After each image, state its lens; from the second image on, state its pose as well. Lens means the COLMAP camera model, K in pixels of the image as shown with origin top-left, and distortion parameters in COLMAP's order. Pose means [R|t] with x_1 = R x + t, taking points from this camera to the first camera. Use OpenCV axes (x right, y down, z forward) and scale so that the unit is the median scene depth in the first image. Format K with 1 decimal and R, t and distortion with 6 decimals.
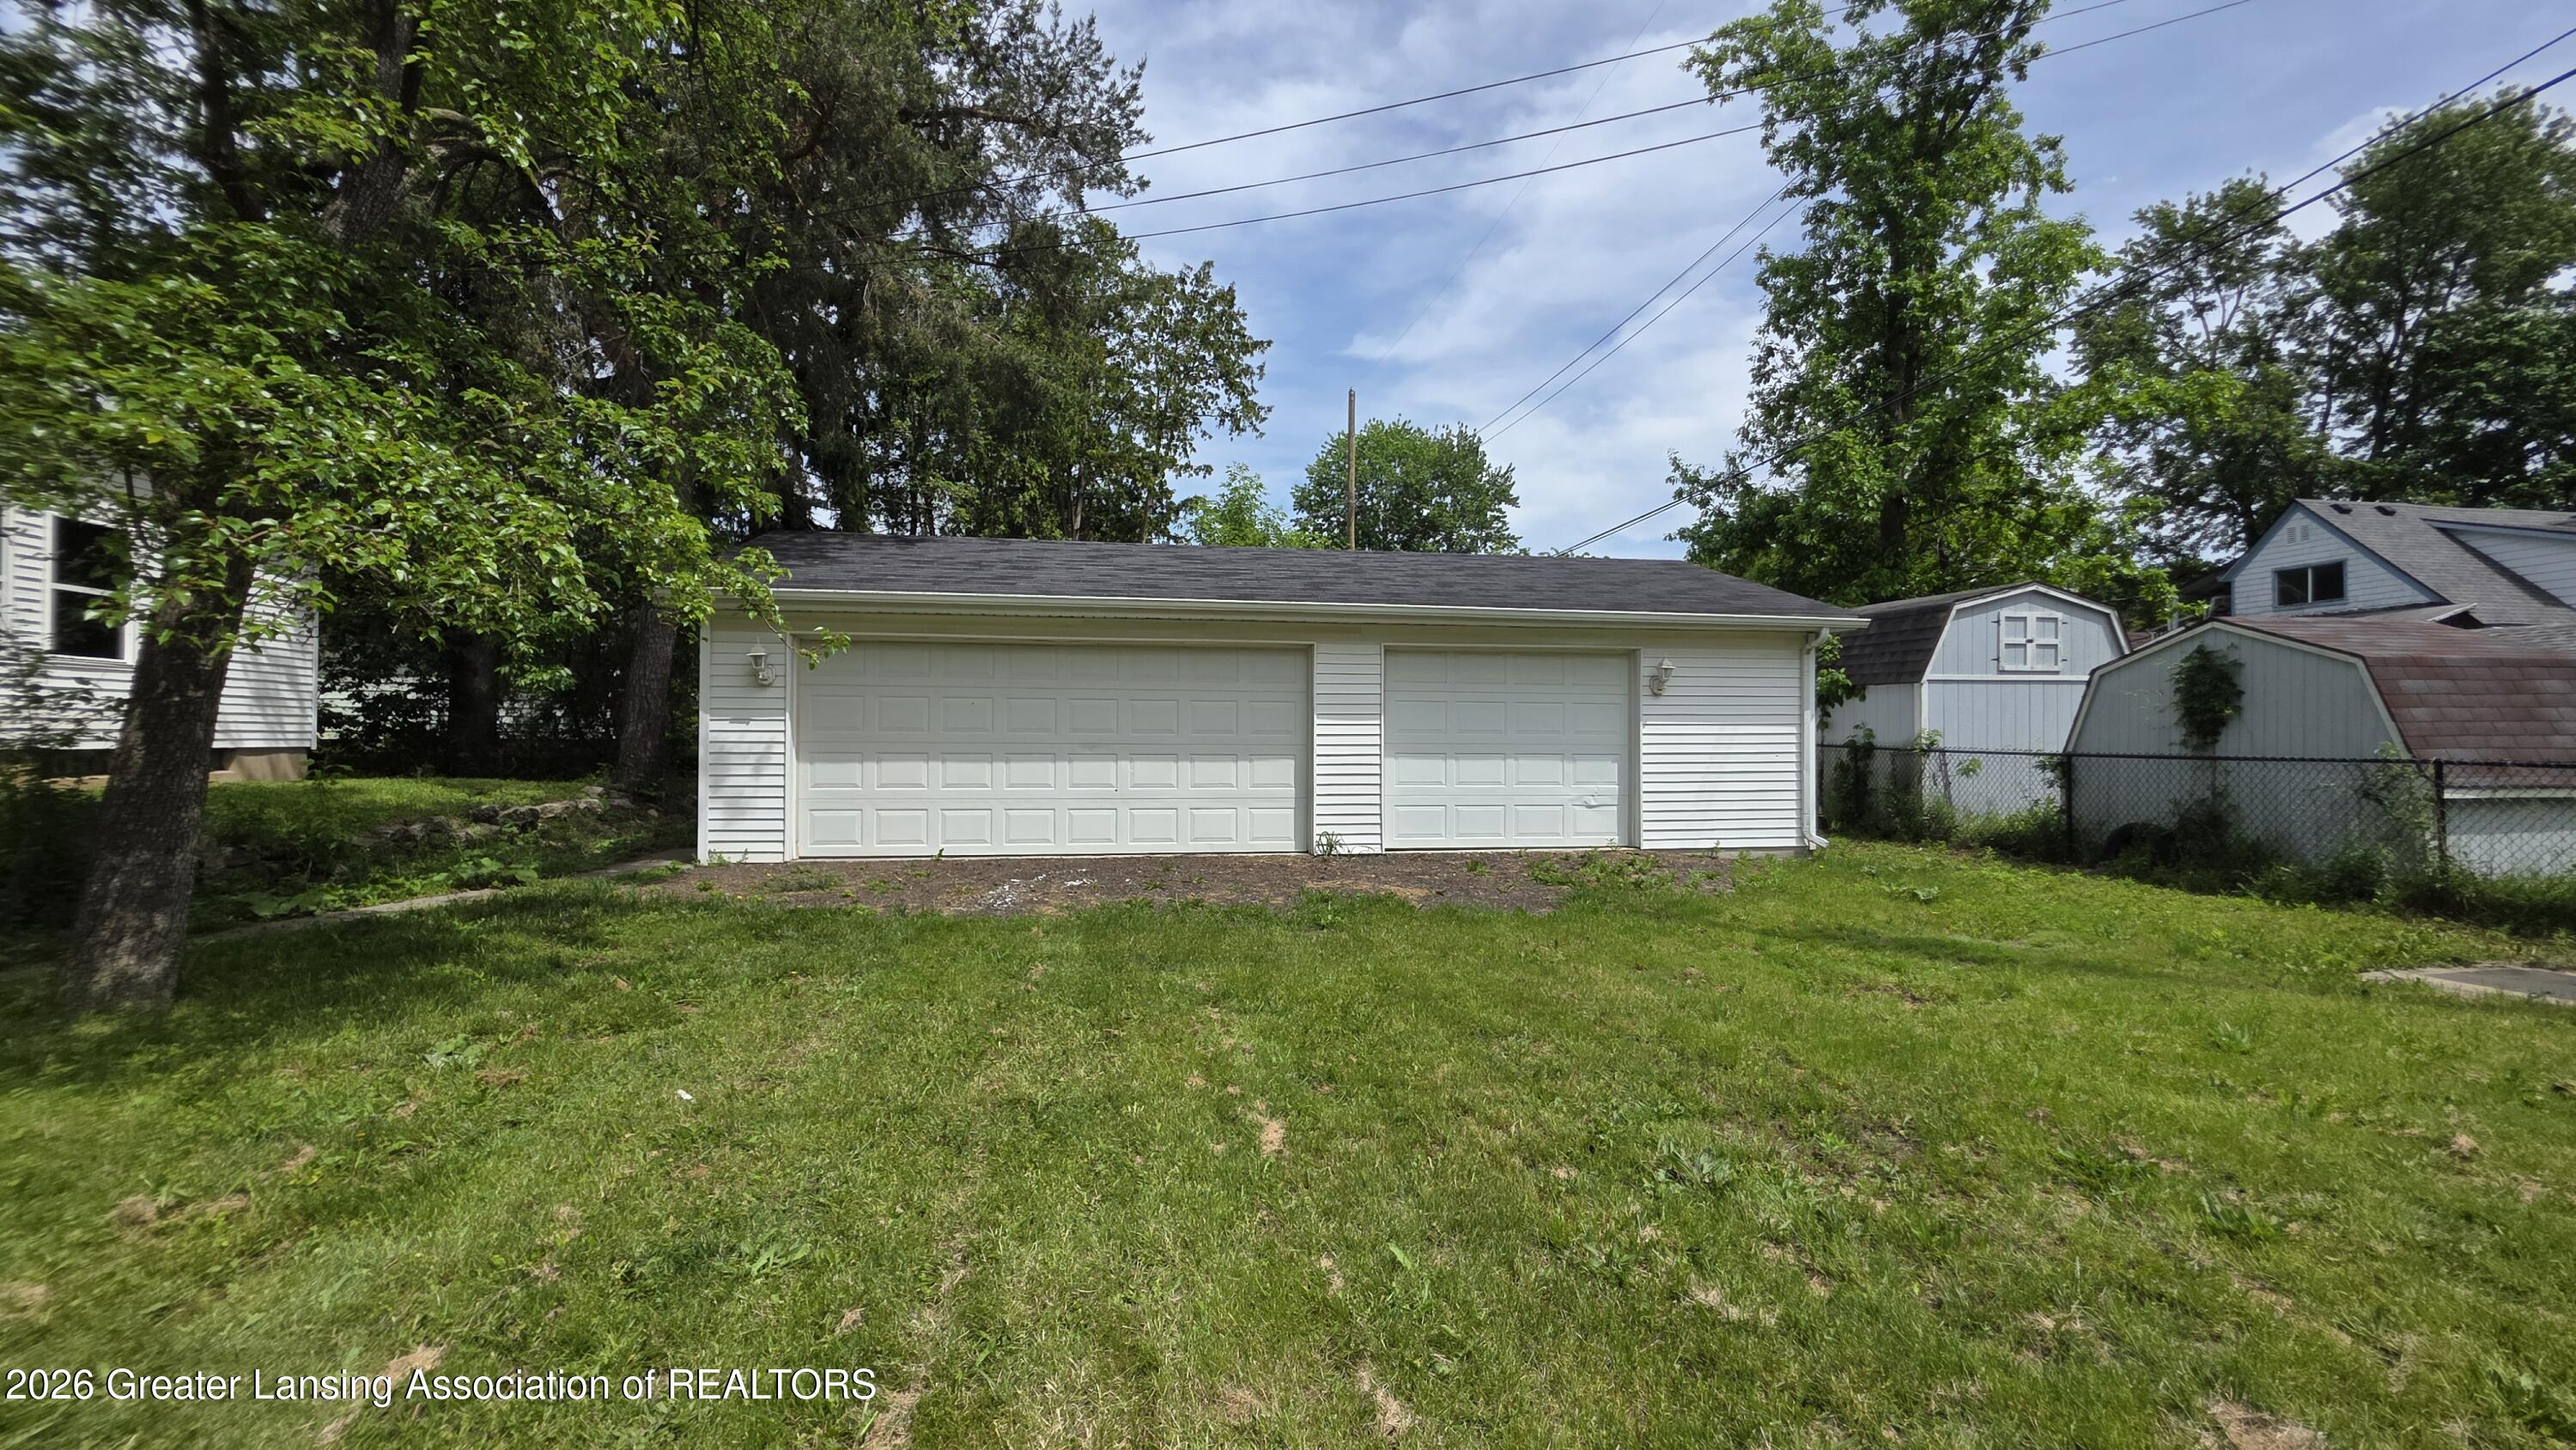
lens RADIAL K [[1026.5, 0, 1274.6], [0, 1026.5, 726.8], [0, 0, 1]] dist [0.000442, 0.000157]
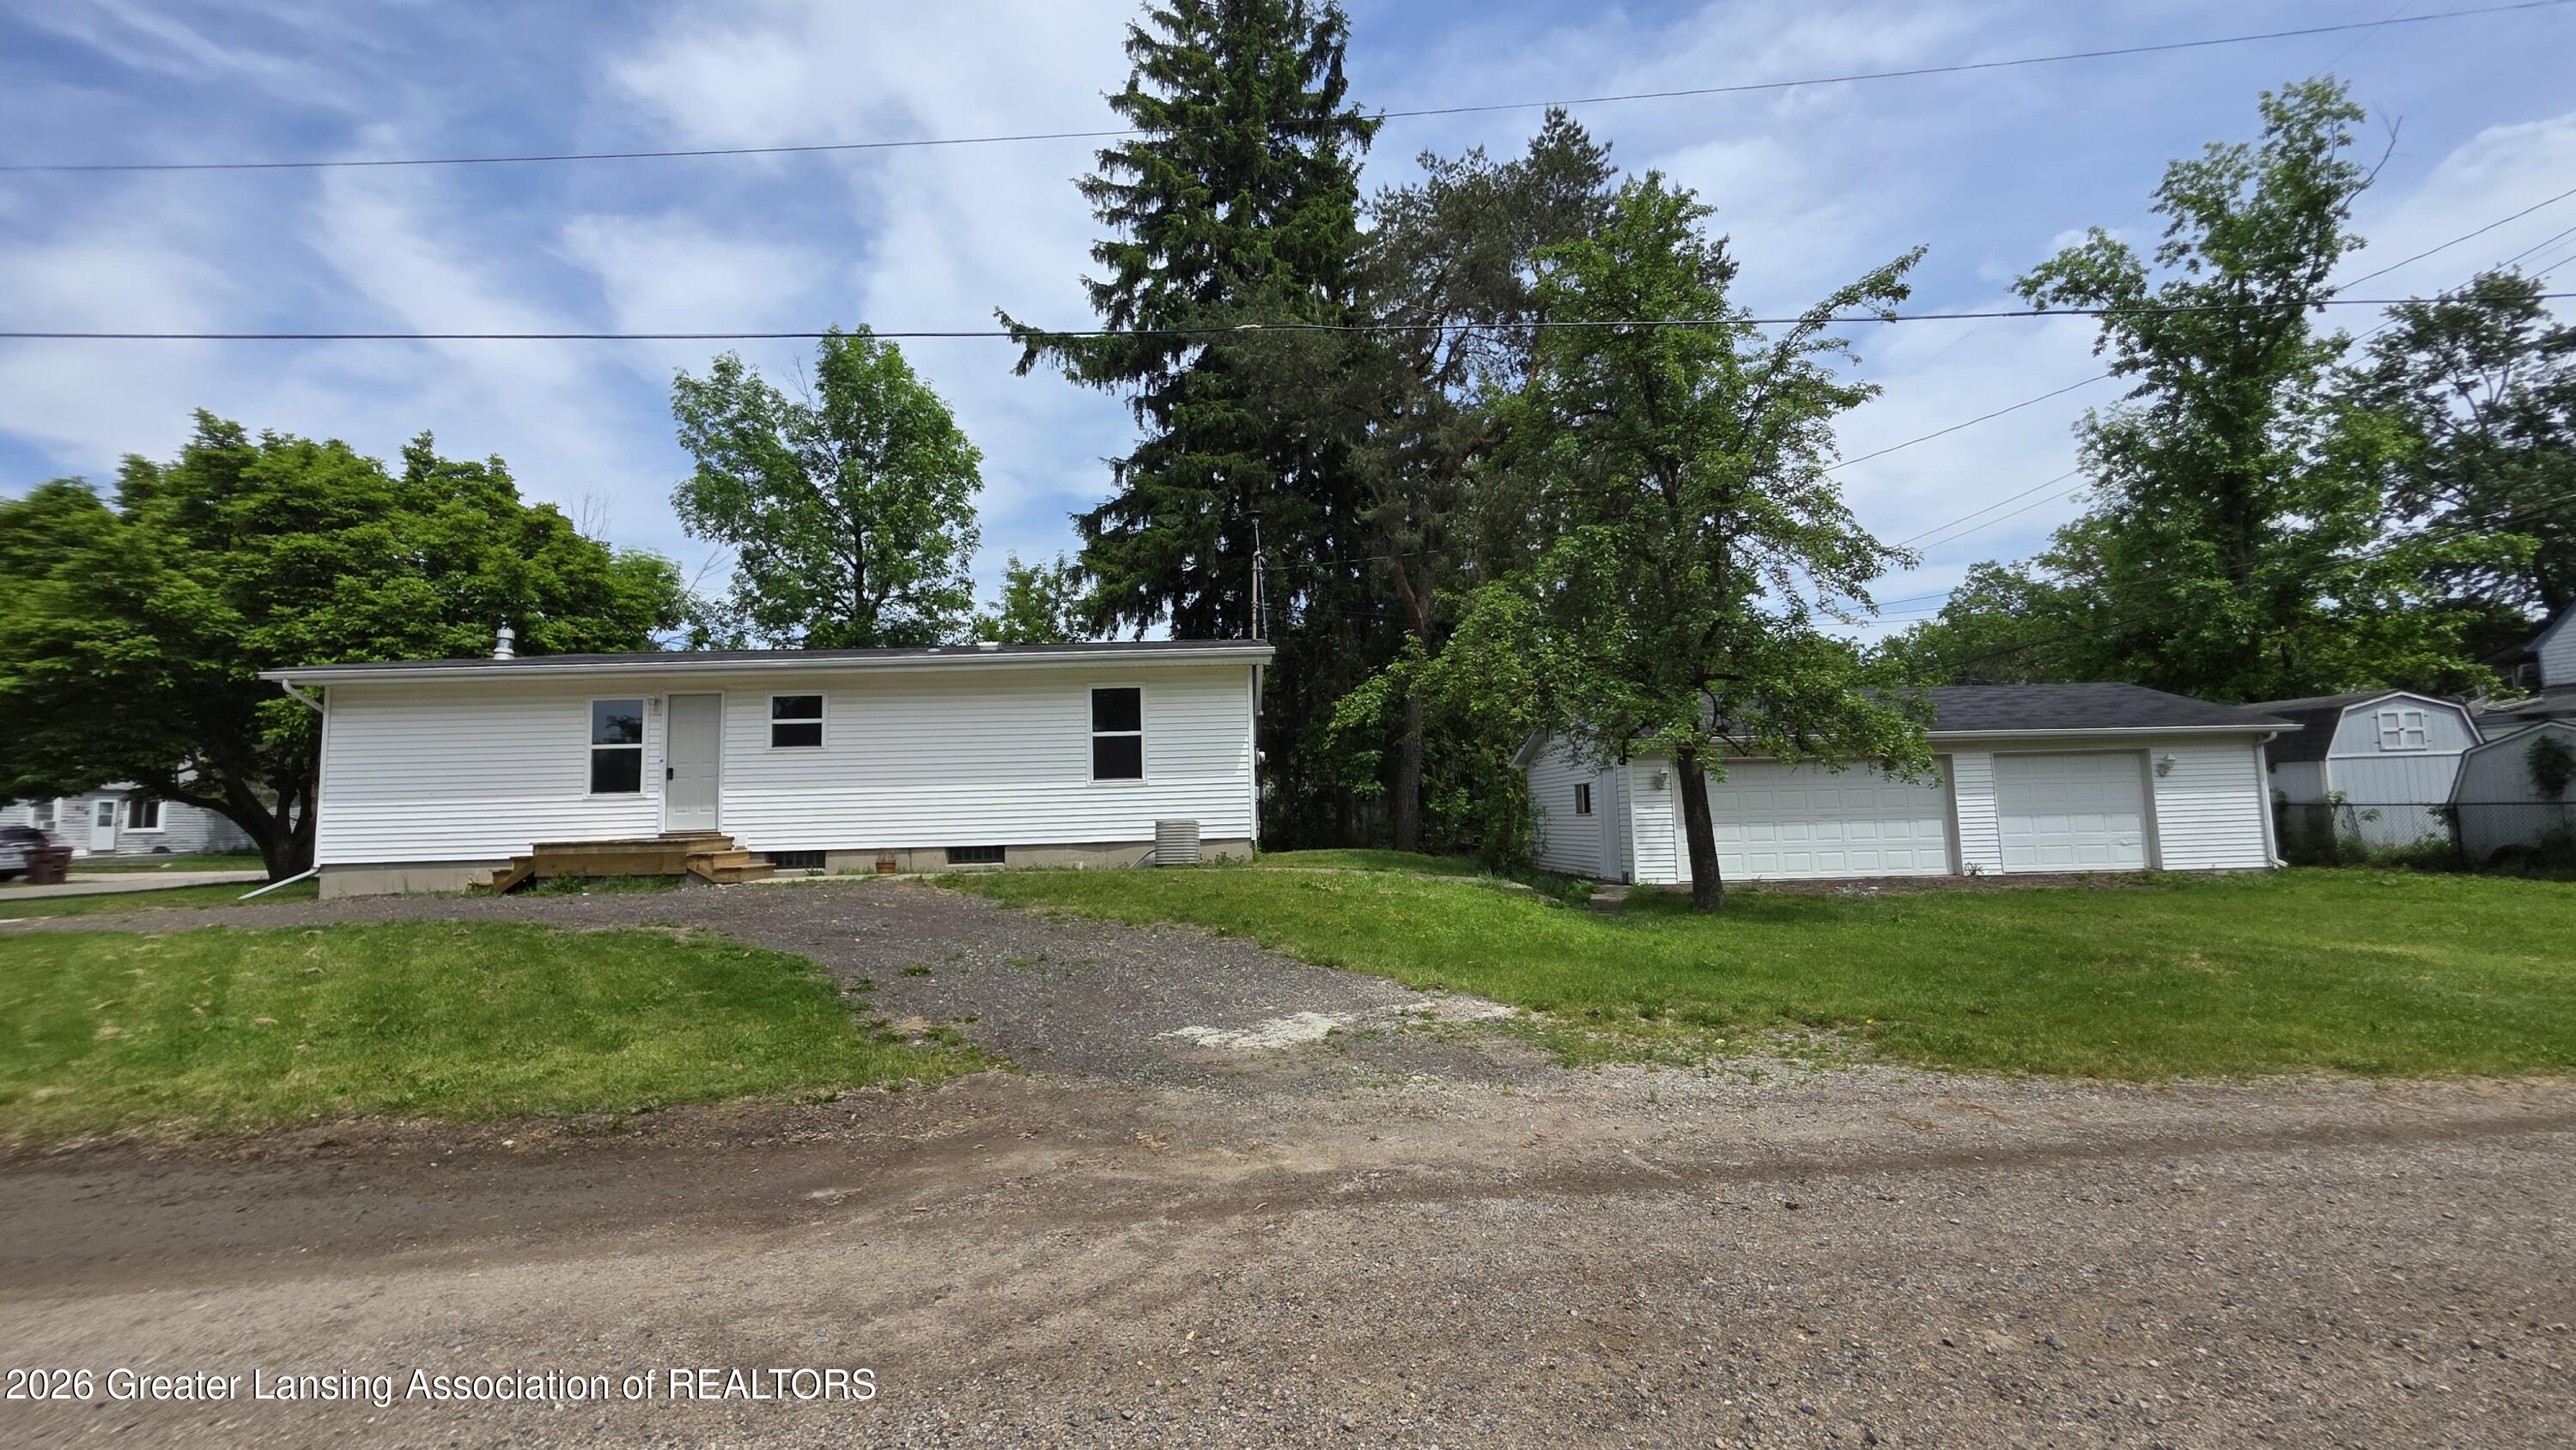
lens RADIAL K [[1023.2, 0, 1281.2], [0, 1023.2, 725.8], [0, 0, 1]] dist [-0.000946, 0.000043]
pose [[0.989947, -0.041837, -0.135107, -0.787148], [0.030769, 0.996075, -0.082993, -0.017409], [0.138049, 0.078002, 0.987349, -0.806422]]
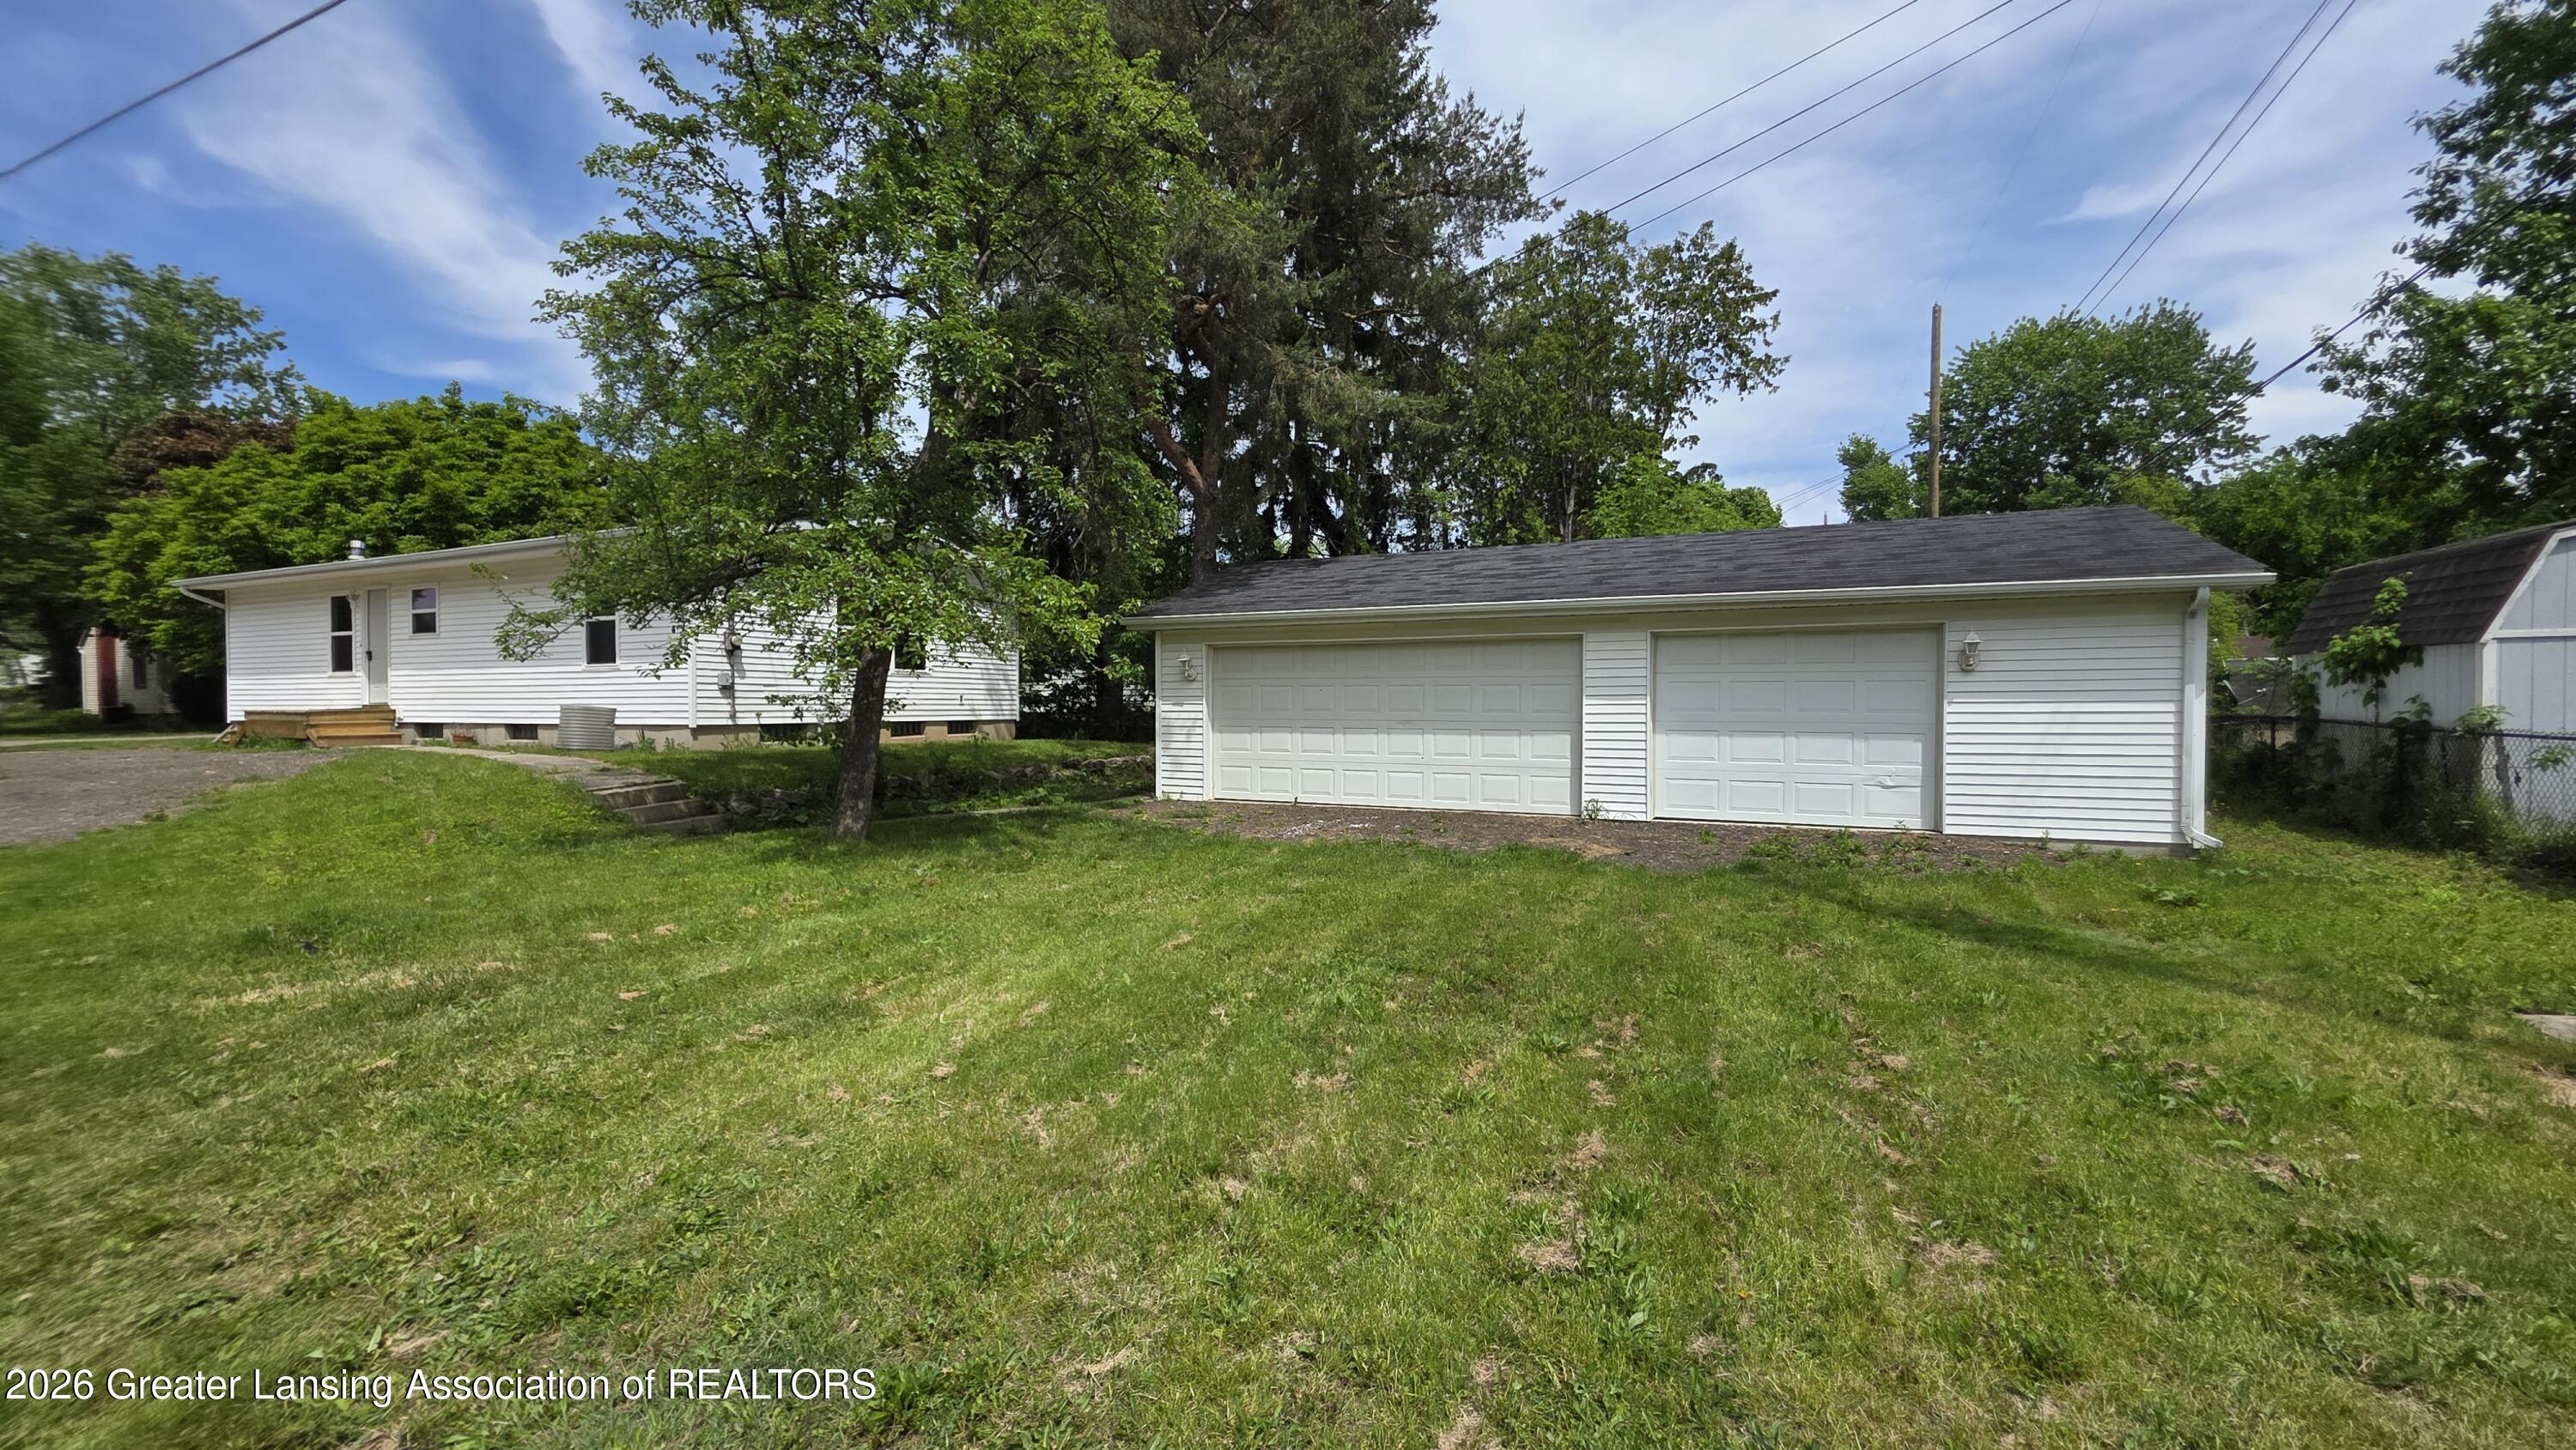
lens RADIAL K [[1038.2, 0, 1281.9], [0, 1038.2, 718.4], [0, 0, 1]] dist [0.000268, 0.000175]
pose [[0.827886, 0.003853, -0.560883, 0.377501], [0.009071, 0.999754, 0.020257, -0.012164], [0.560823, -0.021858, 0.827647, -0.132669]]
